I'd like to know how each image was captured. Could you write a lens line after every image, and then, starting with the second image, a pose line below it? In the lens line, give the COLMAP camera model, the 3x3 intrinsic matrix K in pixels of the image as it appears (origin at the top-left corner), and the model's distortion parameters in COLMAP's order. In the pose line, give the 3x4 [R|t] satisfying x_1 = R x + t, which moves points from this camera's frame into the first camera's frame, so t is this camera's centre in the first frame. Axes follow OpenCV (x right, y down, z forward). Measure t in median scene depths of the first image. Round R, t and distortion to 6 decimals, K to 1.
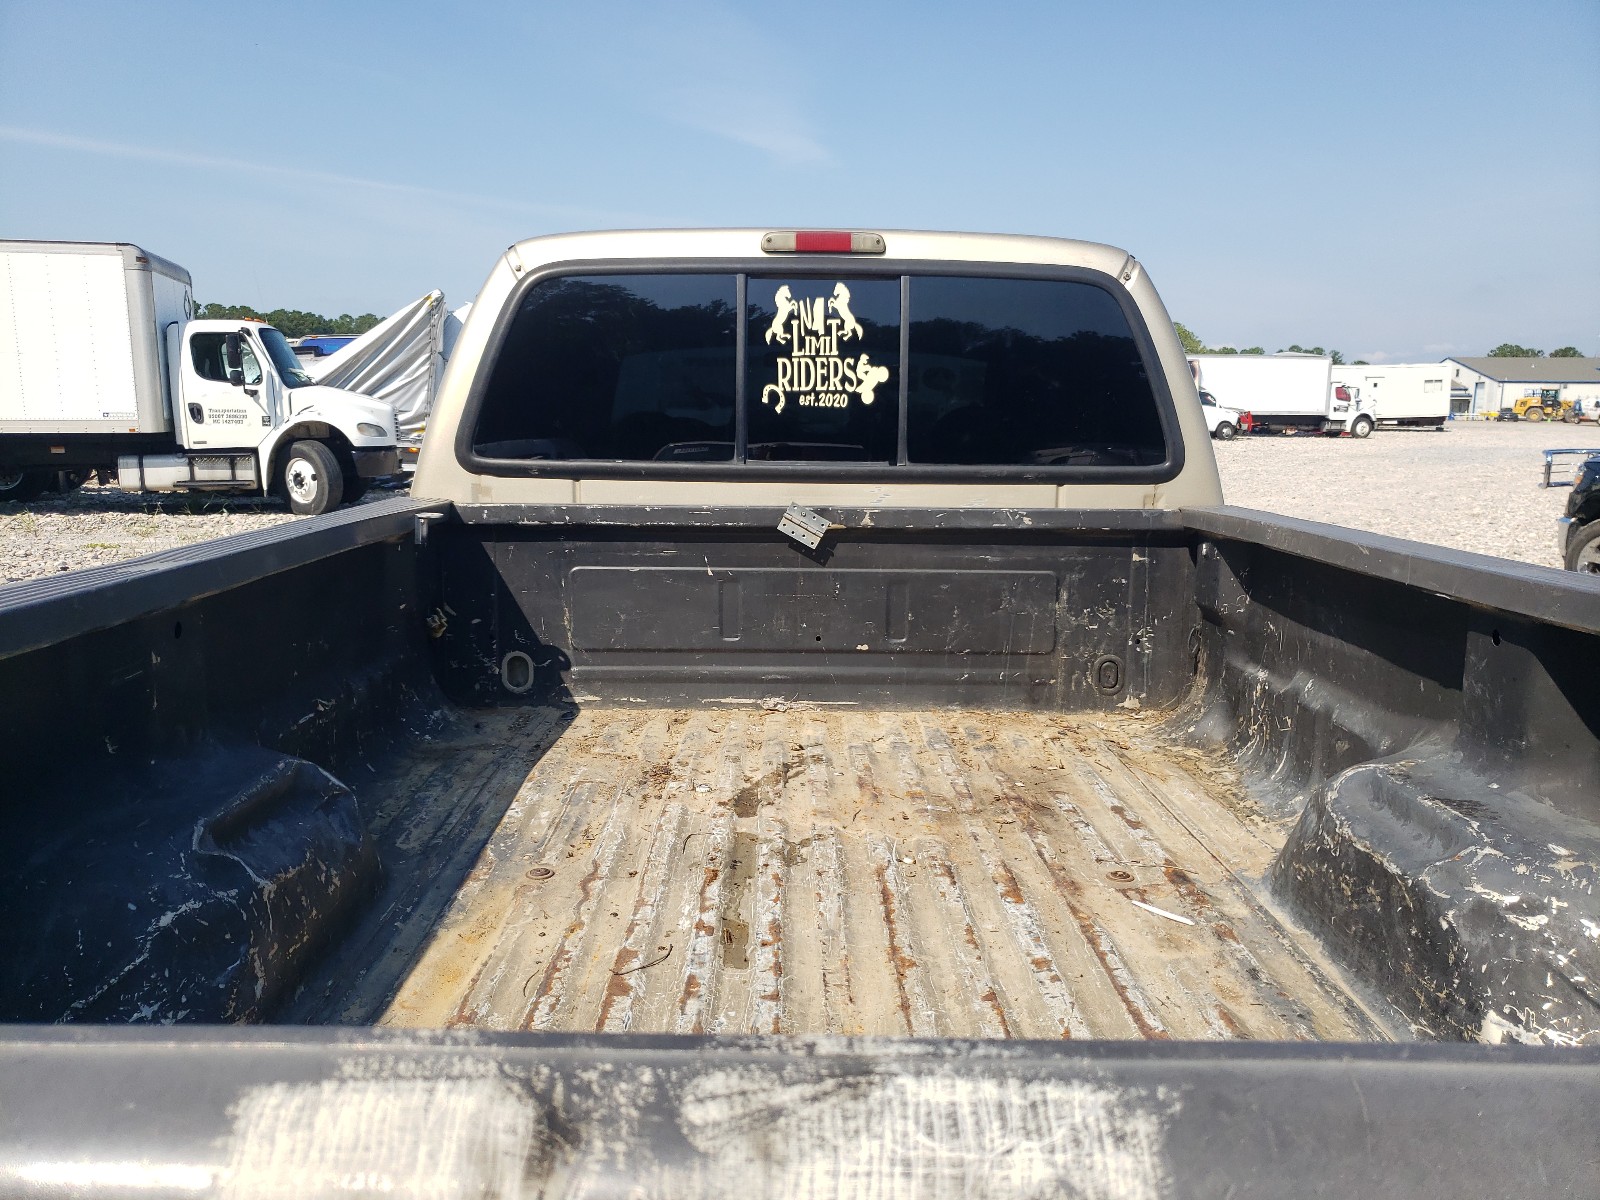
lens RADIAL K [[1045.2, 0, 800.0], [0, 1045.2, 600.0], [0, 0, 1]] dist [-0.087278, 0.090255]
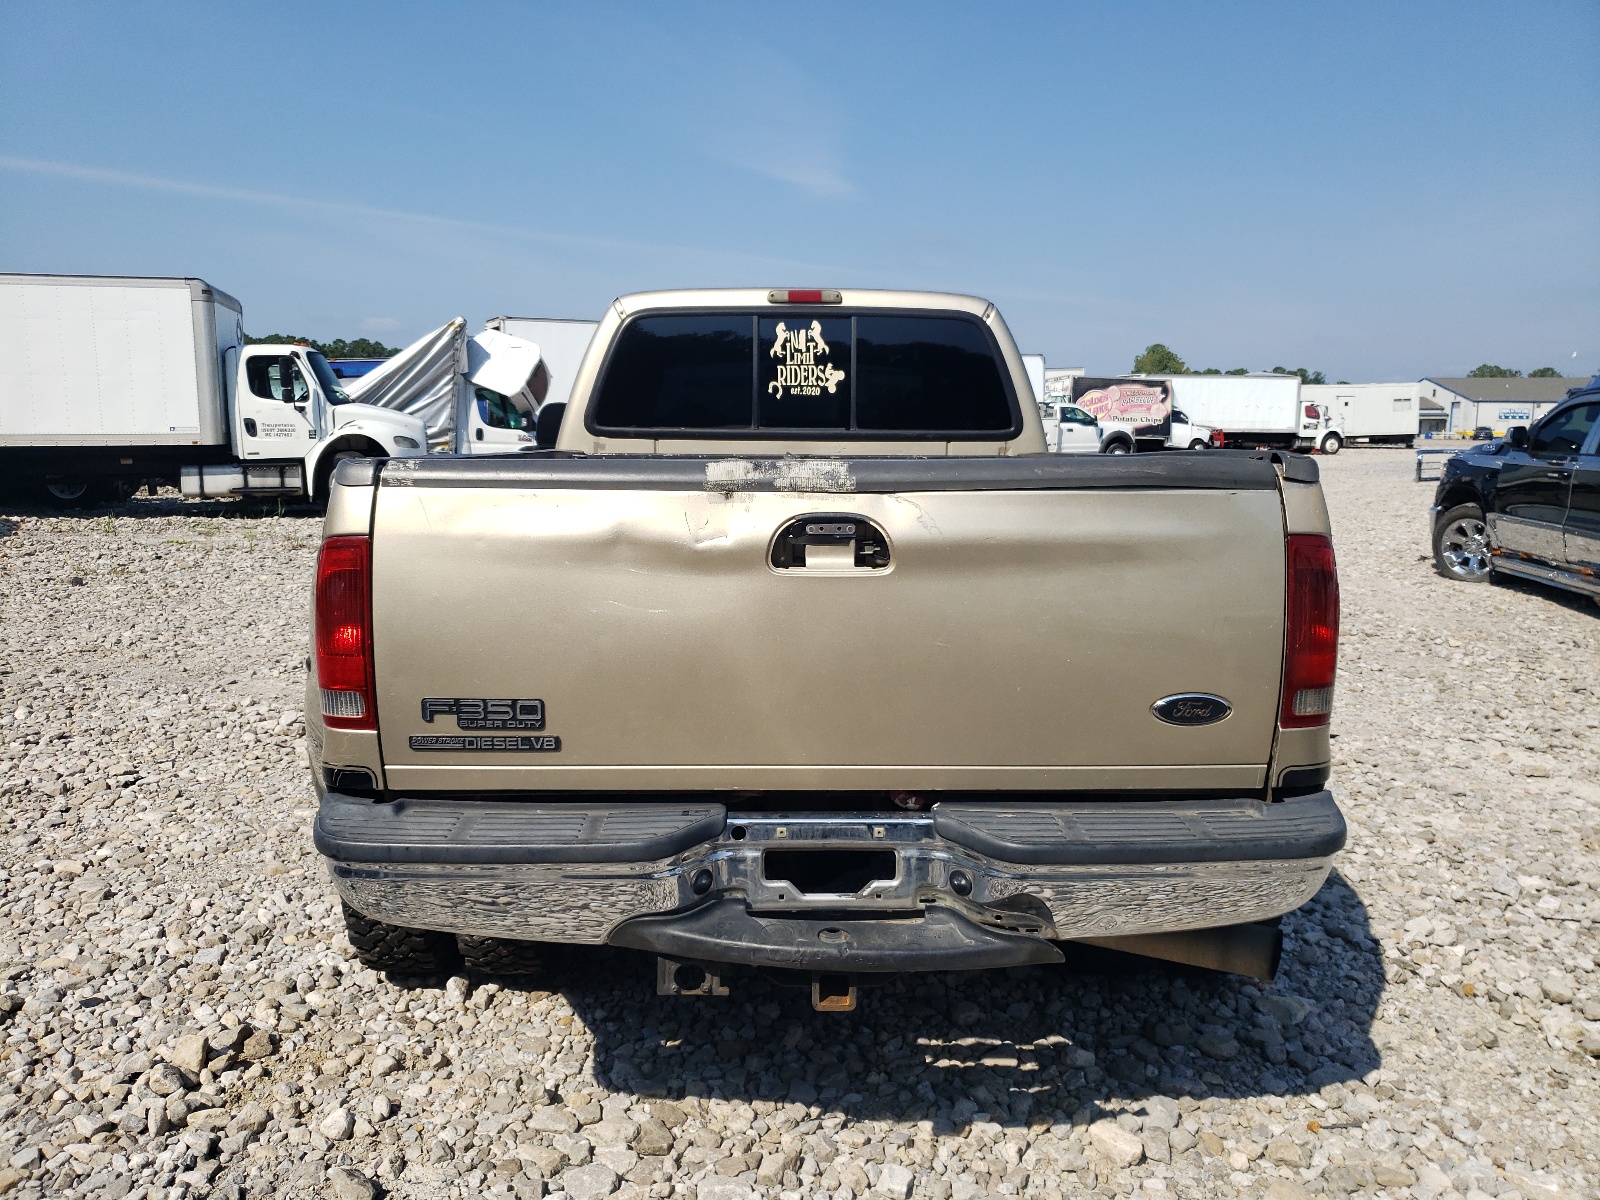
lens RADIAL K [[1045.2, 0, 800.0], [0, 1045.2, 600.0], [0, 0, 1]] dist [-0.087278, 0.090255]
pose [[0.999935, -0.005564, 0.010002, -0.000868], [0.005774, 0.999761, -0.021080, 0.033714], [-0.009882, 0.021137, 0.999728, -0.124779]]
